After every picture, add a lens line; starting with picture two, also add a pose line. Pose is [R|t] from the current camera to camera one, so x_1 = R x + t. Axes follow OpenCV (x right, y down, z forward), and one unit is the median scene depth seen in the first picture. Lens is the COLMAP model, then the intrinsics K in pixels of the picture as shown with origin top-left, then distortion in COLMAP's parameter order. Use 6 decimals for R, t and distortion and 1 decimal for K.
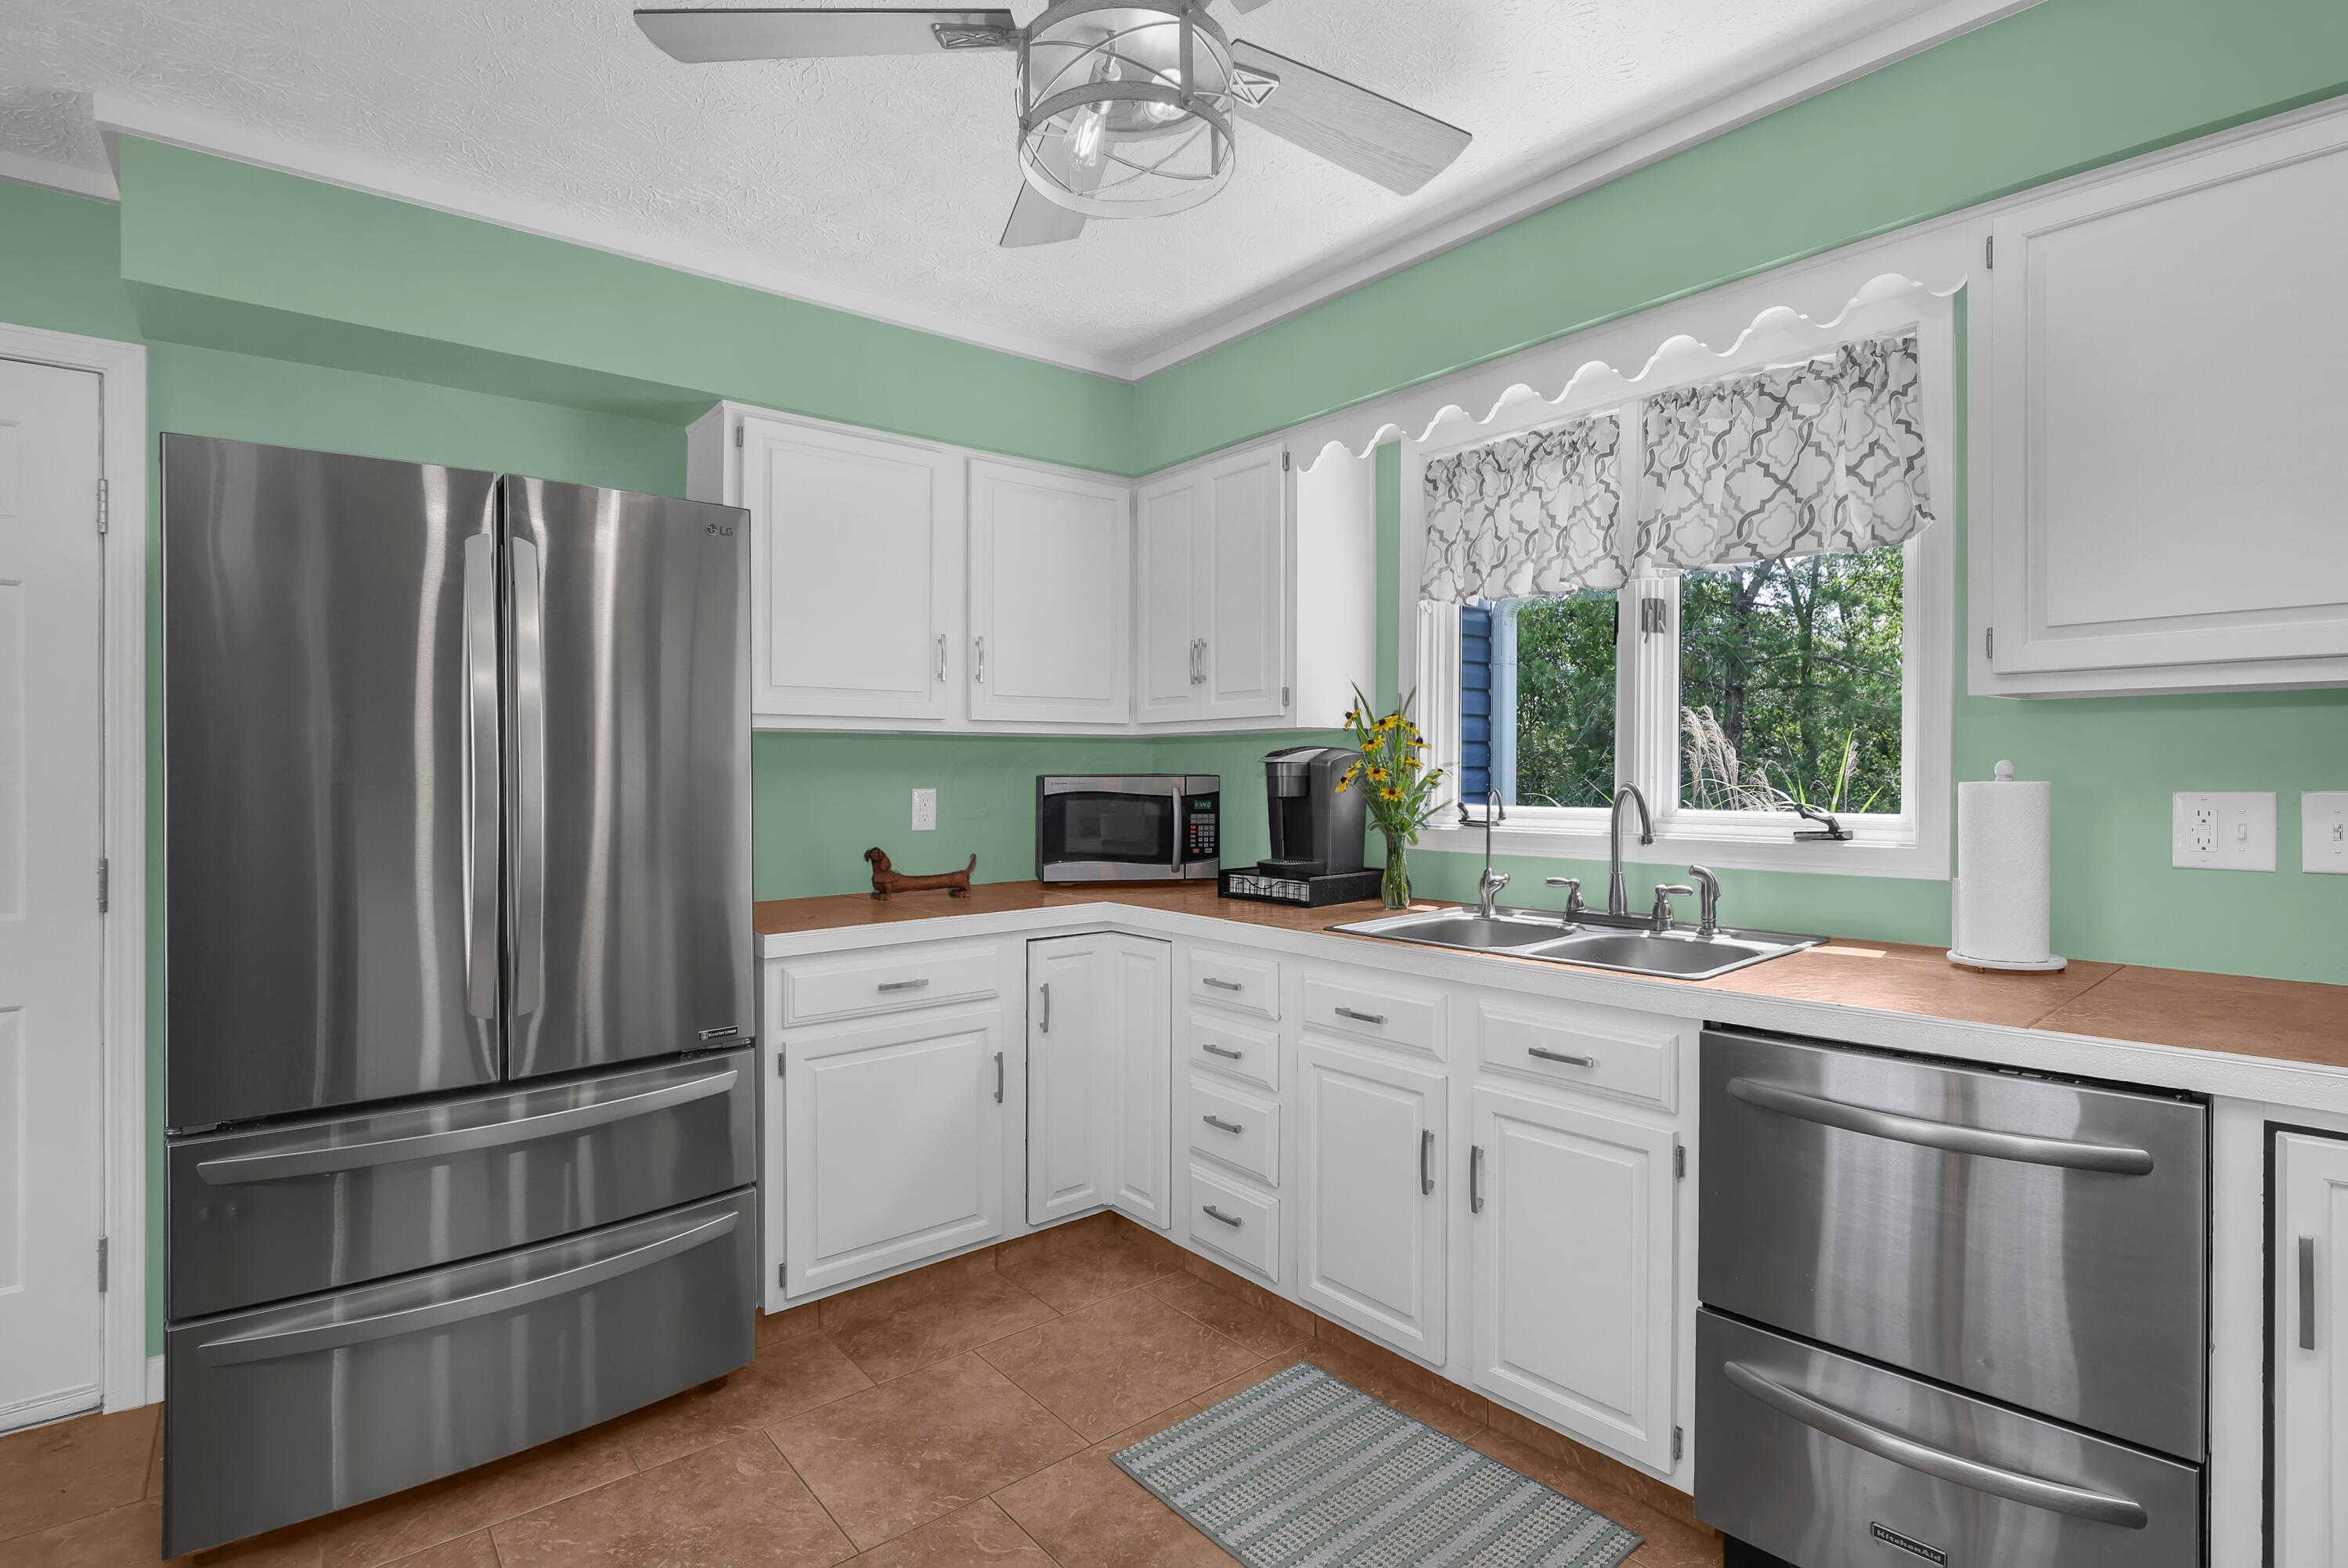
lens RADIAL K [[1103.5, 0, 1215.2], [0, 1103.5, 765.7], [0, 0, 1]] dist [-0.030106, -0.000471]
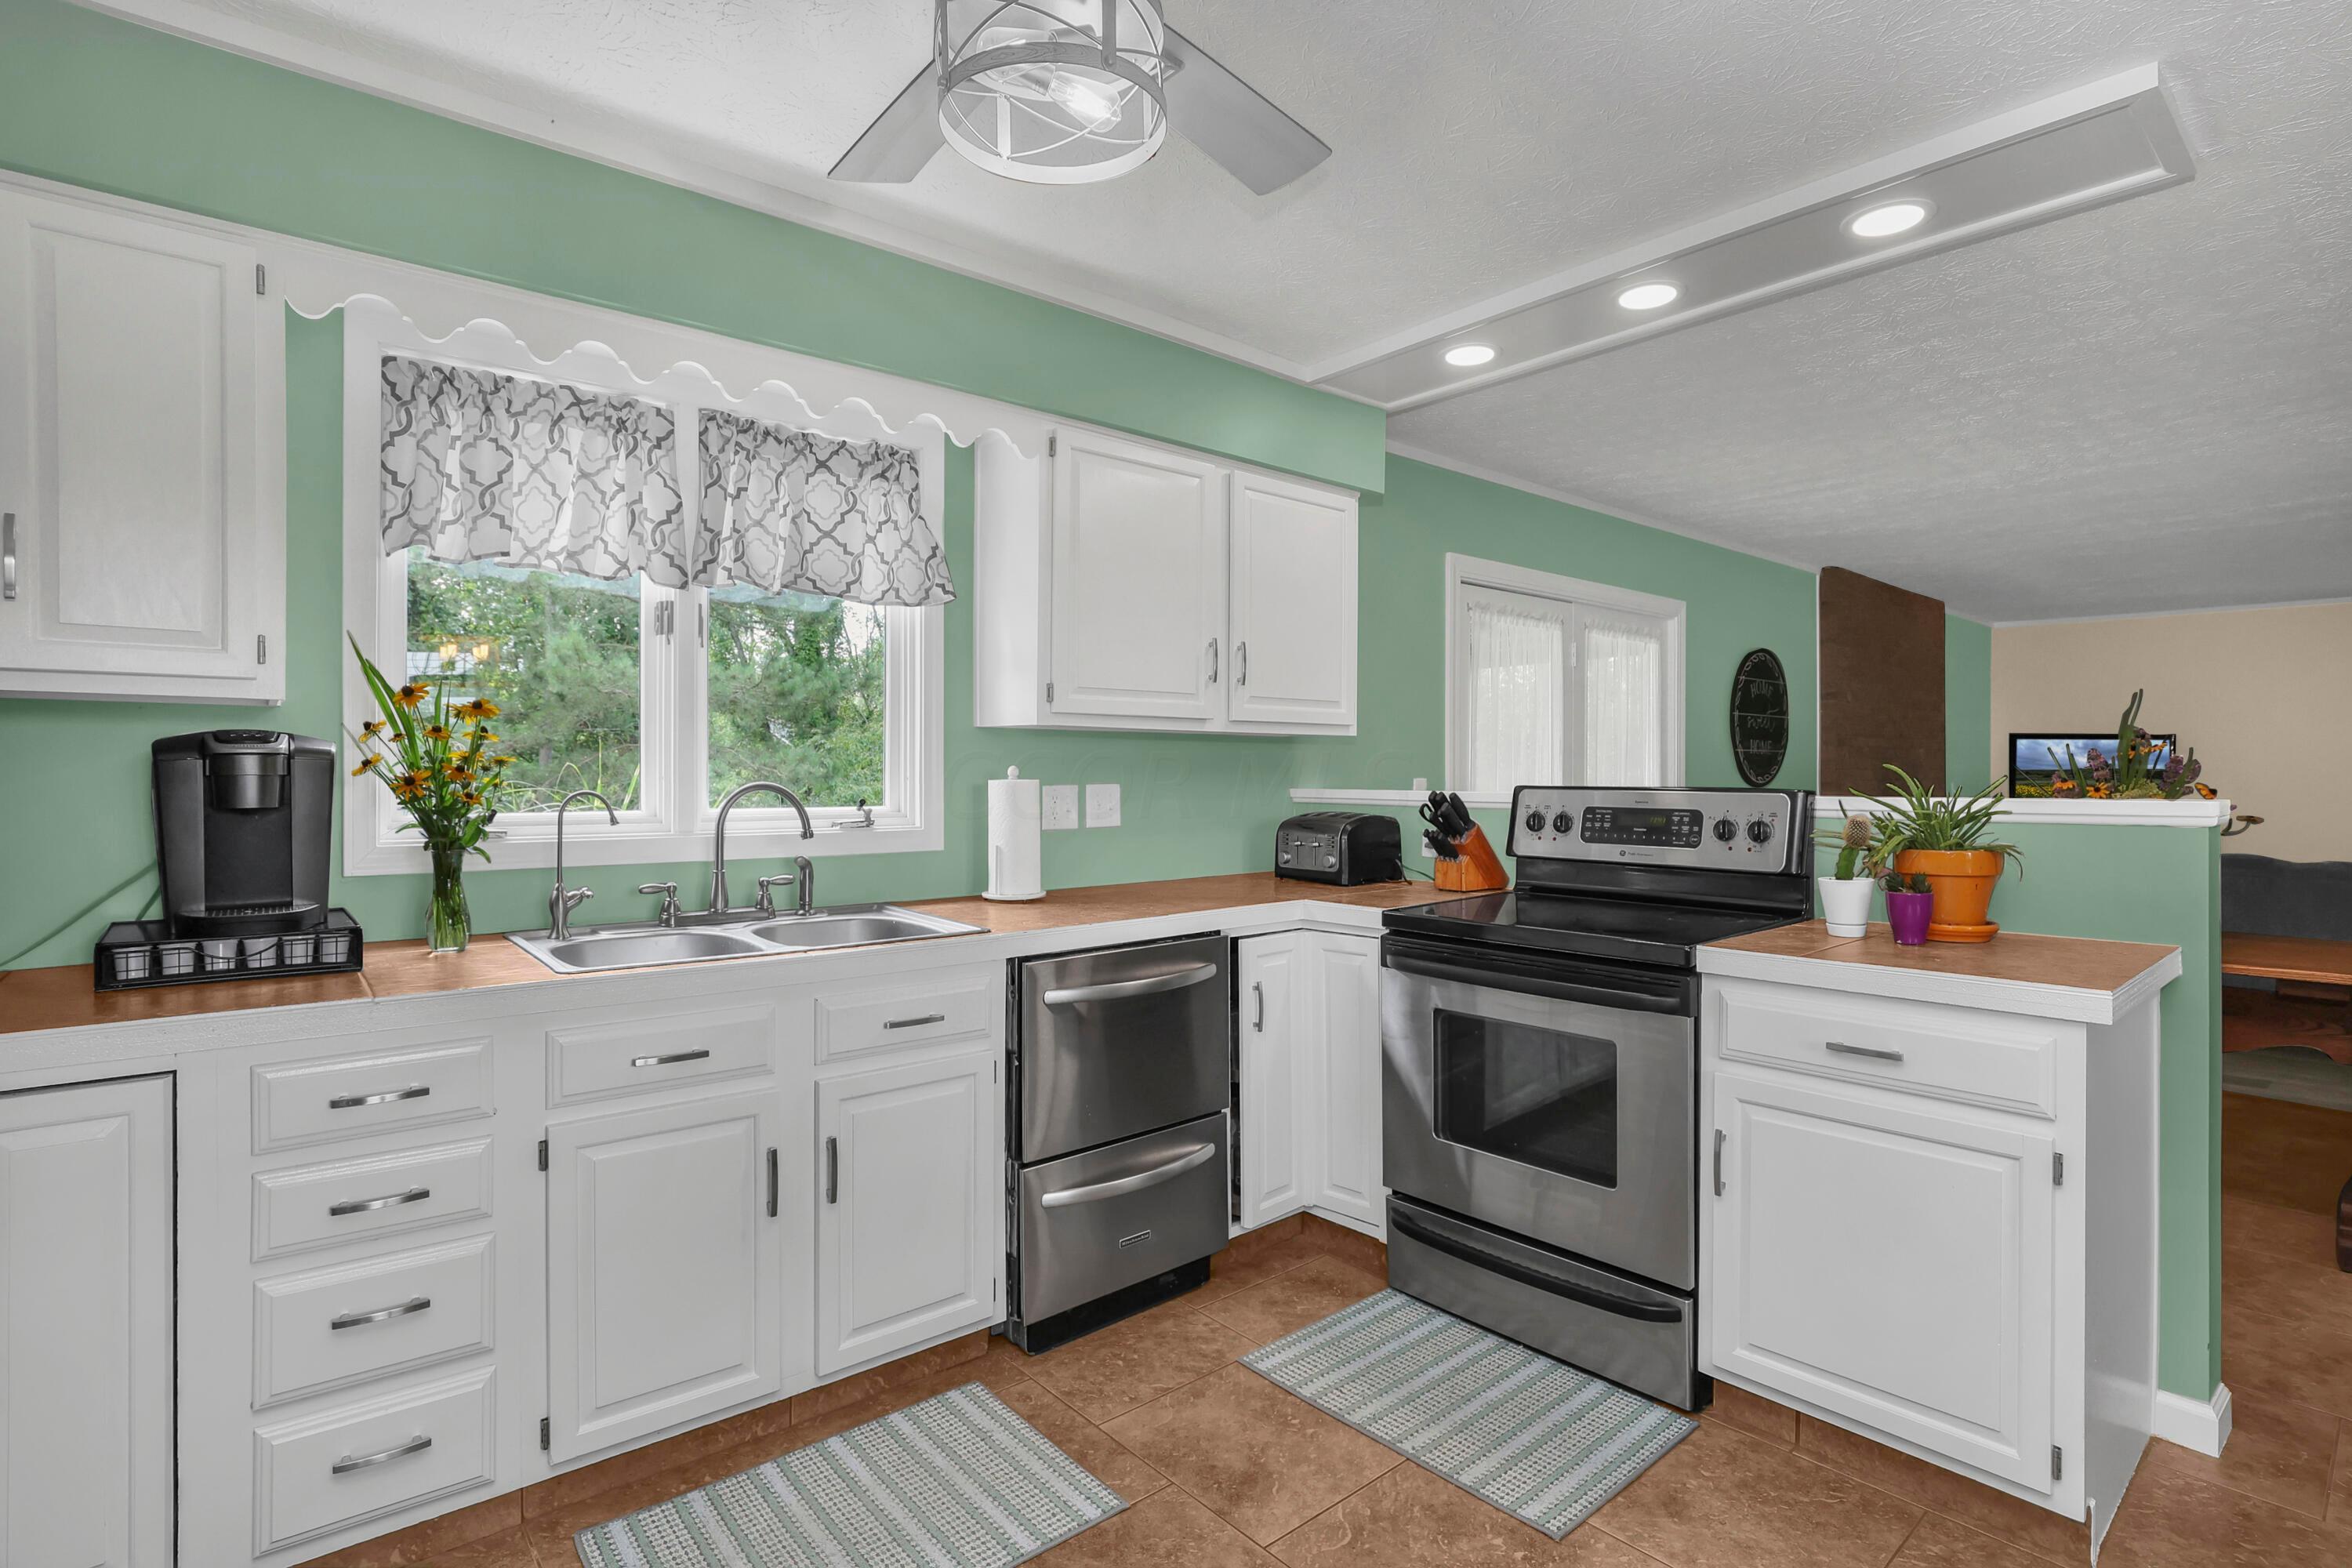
lens RADIAL K [[1127.4, 0, 1130.2], [0, 1127.4, 791.4], [0, 0, 1]] dist [-0.050474, 0.000018]
pose [[0.036206, -0.011325, 0.999280, -0.710501], [-0.006708, 0.999911, 0.011575, 0.009005], [-0.999322, -0.007122, 0.036127, 0.623826]]
